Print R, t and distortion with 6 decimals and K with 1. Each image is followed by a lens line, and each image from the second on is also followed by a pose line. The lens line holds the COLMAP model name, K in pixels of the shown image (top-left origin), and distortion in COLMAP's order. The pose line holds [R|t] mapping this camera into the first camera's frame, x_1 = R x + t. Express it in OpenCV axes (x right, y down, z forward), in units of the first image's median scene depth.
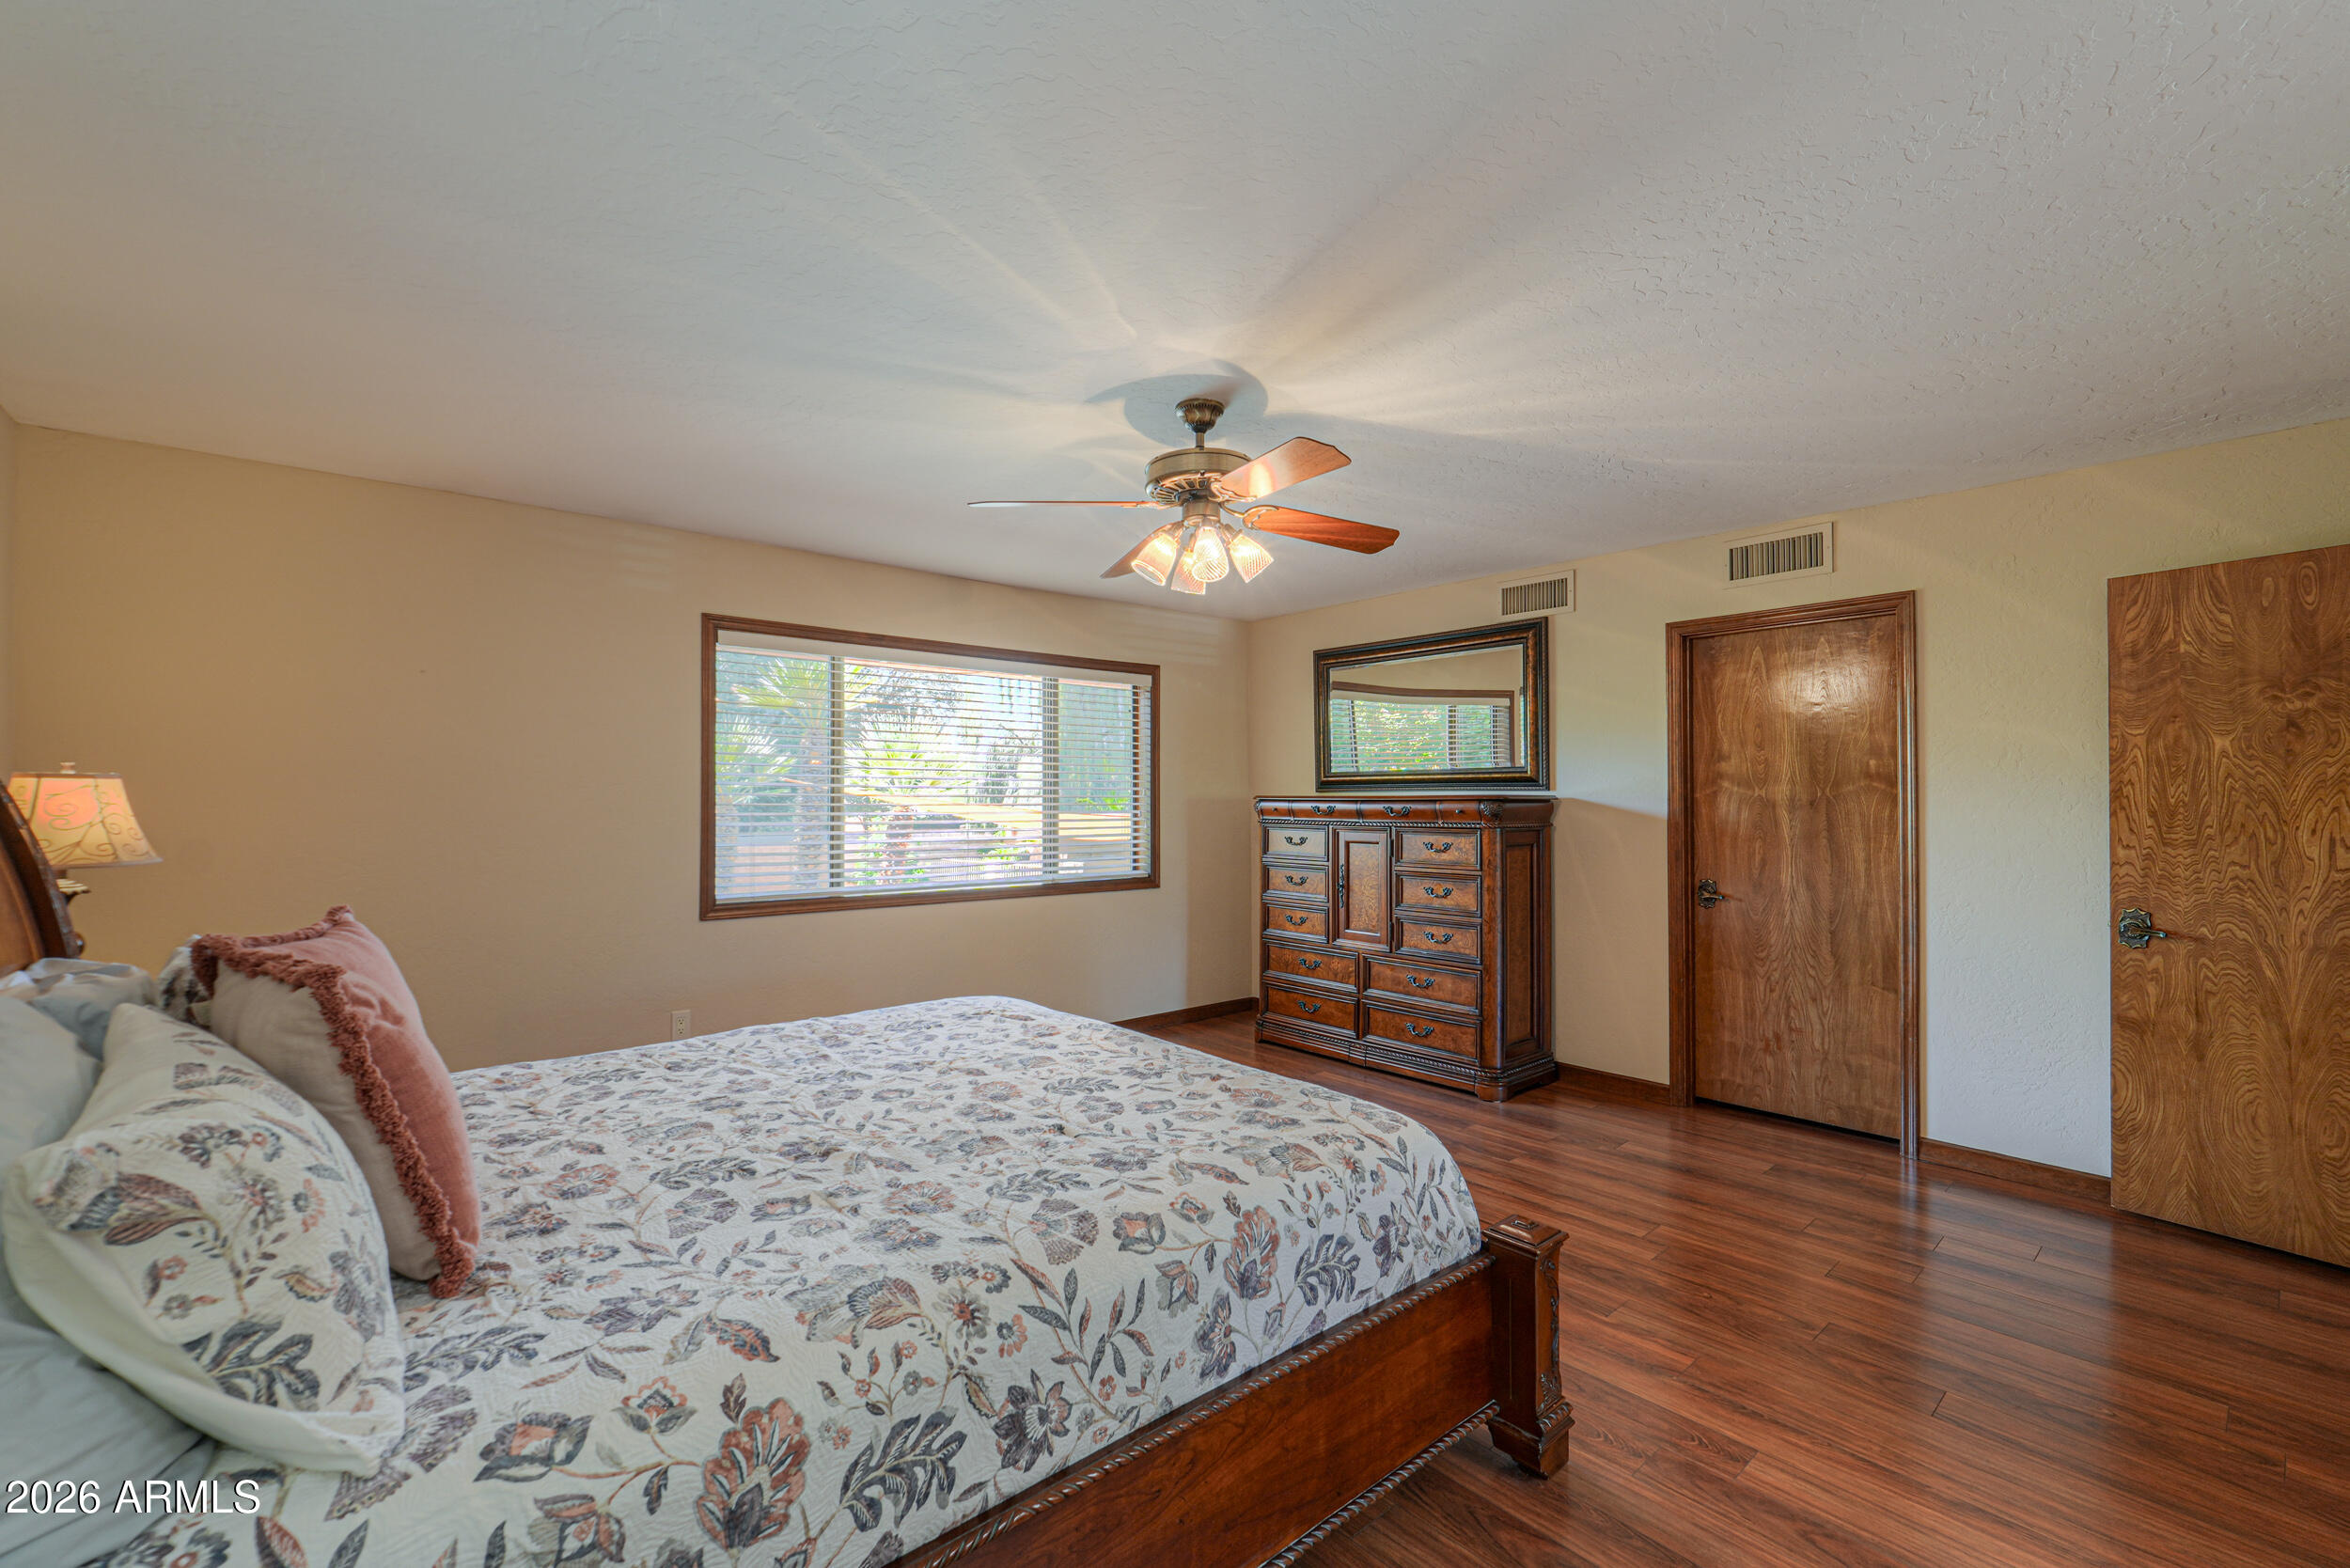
lens RADIAL K [[989.0, 0, 1173.5], [0, 989.0, 787.1], [0, 0, 1]] dist [0.003372, -0.000678]
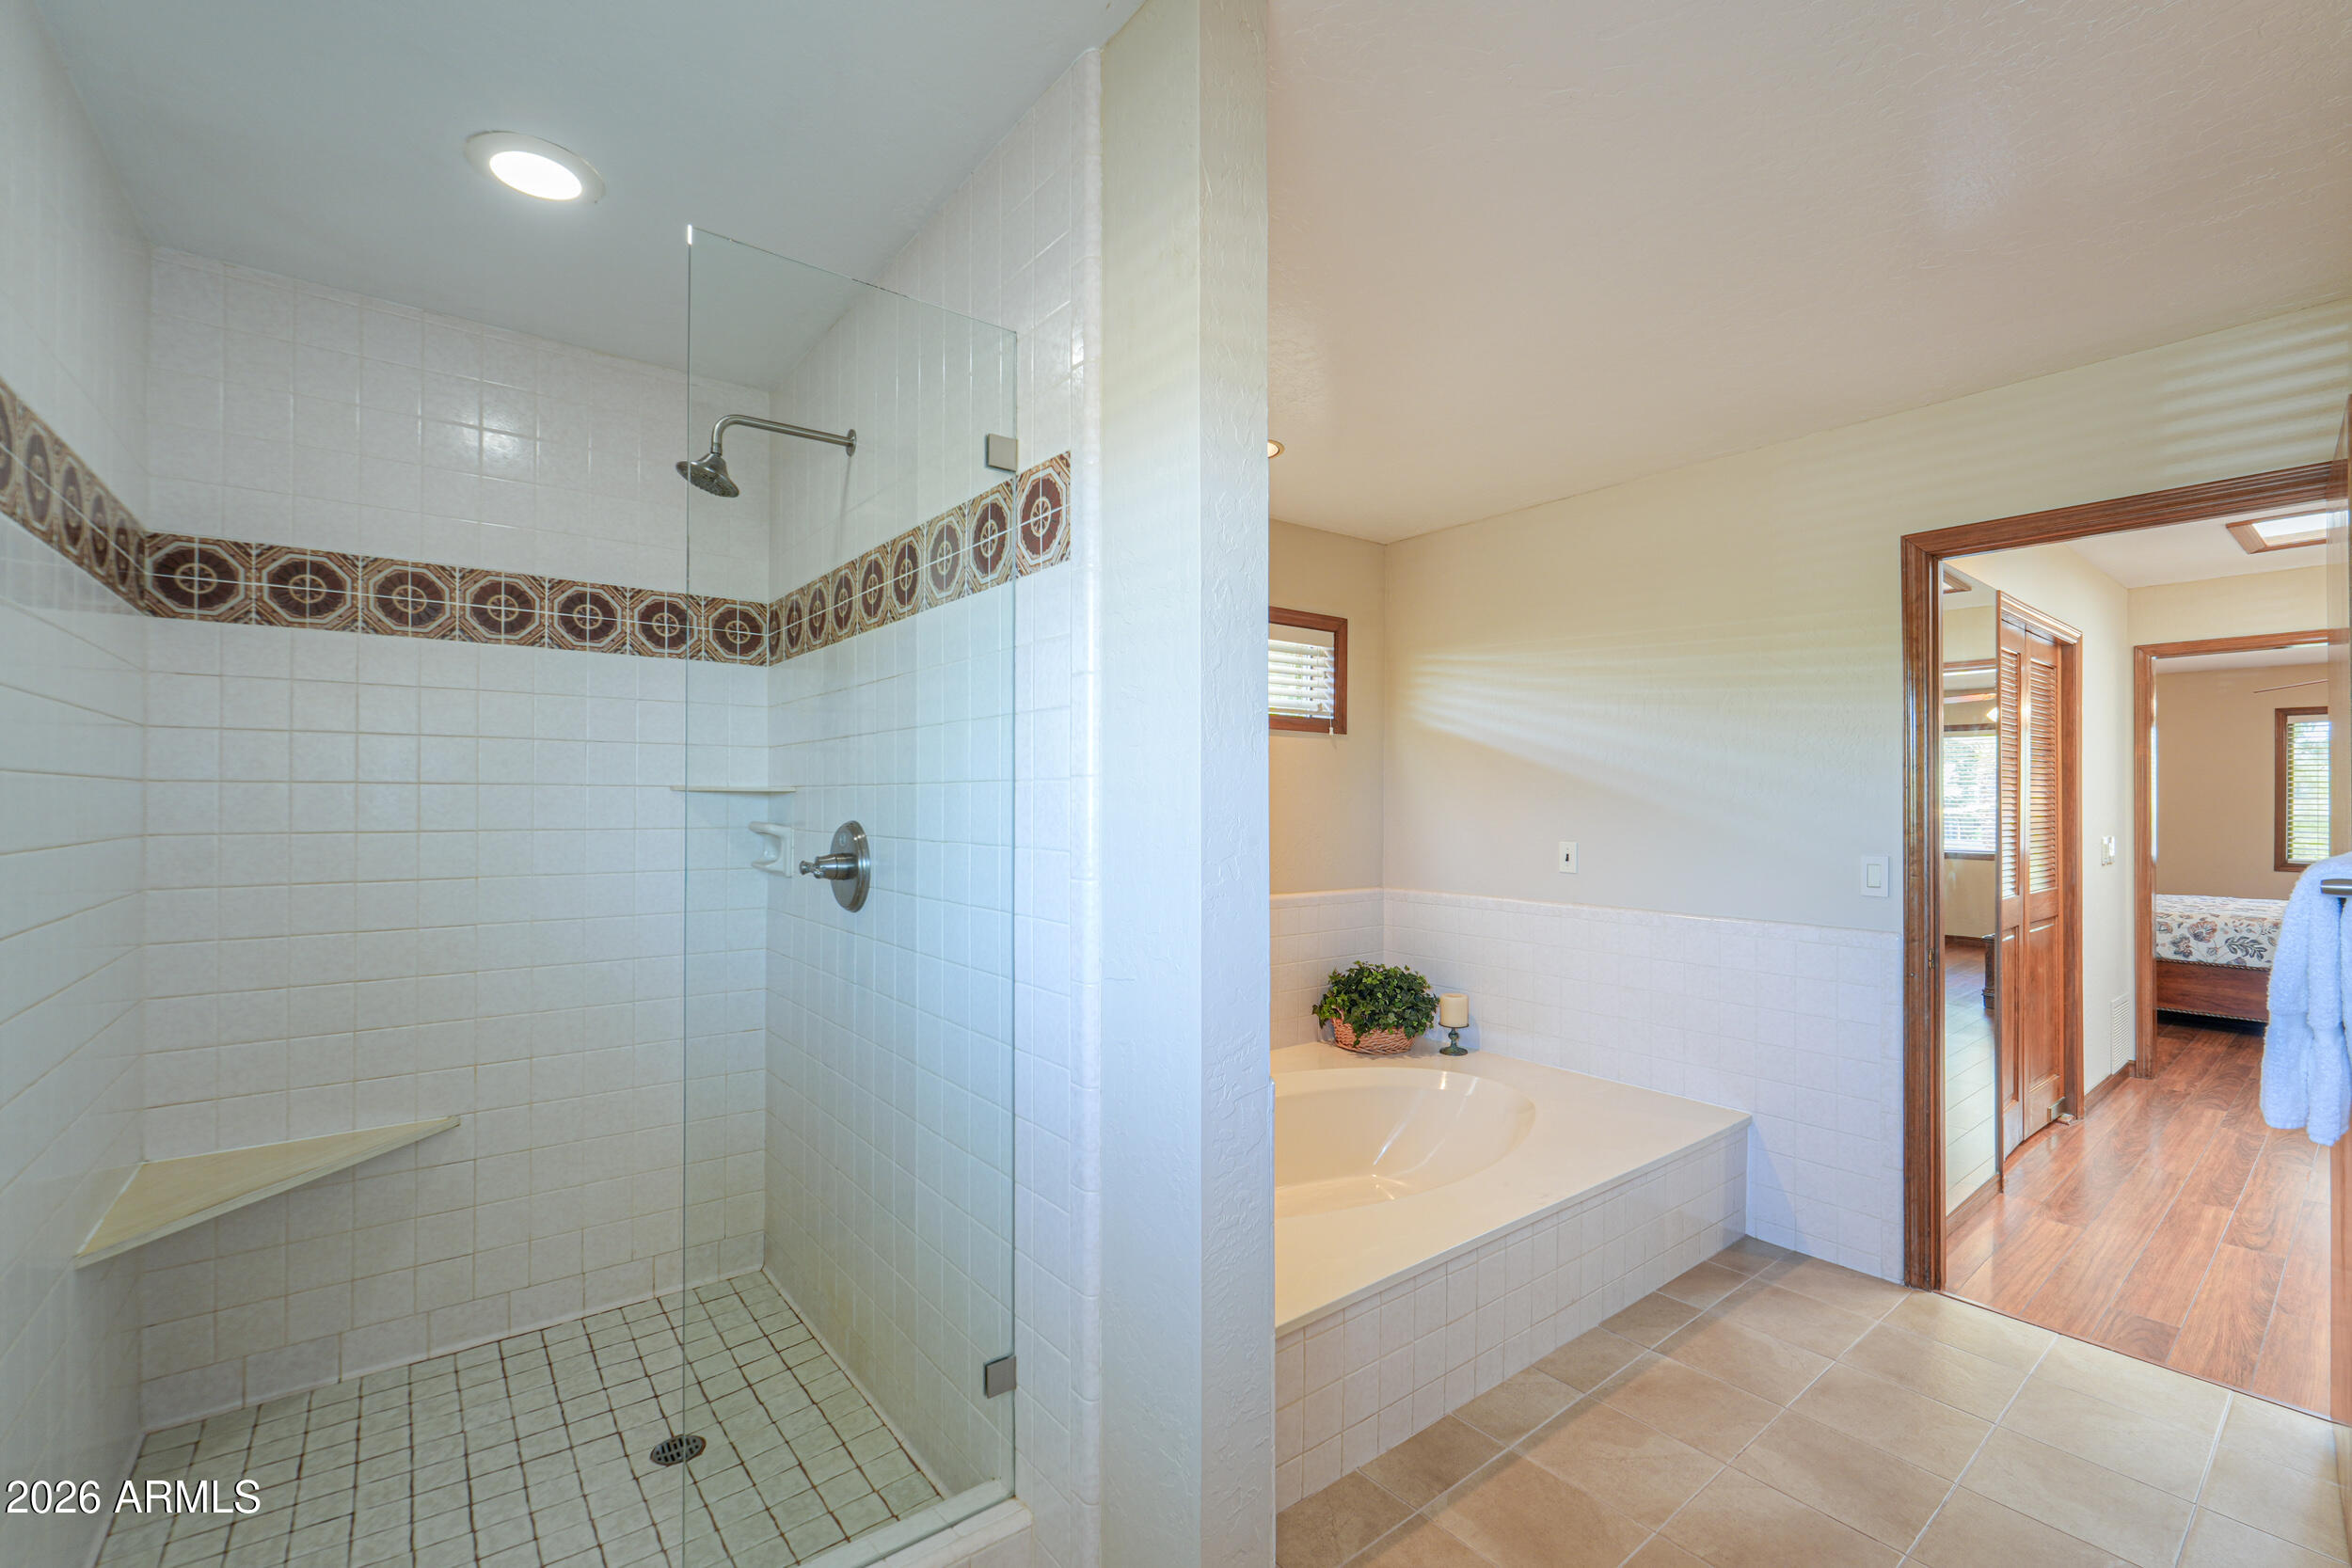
lens RADIAL K [[989.7, 0, 1172.9], [0, 989.7, 794.8], [0, 0, 1]] dist [0.003372, -0.000678]
pose [[-0.056180, -0.005200, -0.998407, 3.823947], [0.001437, 0.999985, -0.005289, -0.008579], [0.998420, -0.001732, -0.056171, -2.491228]]
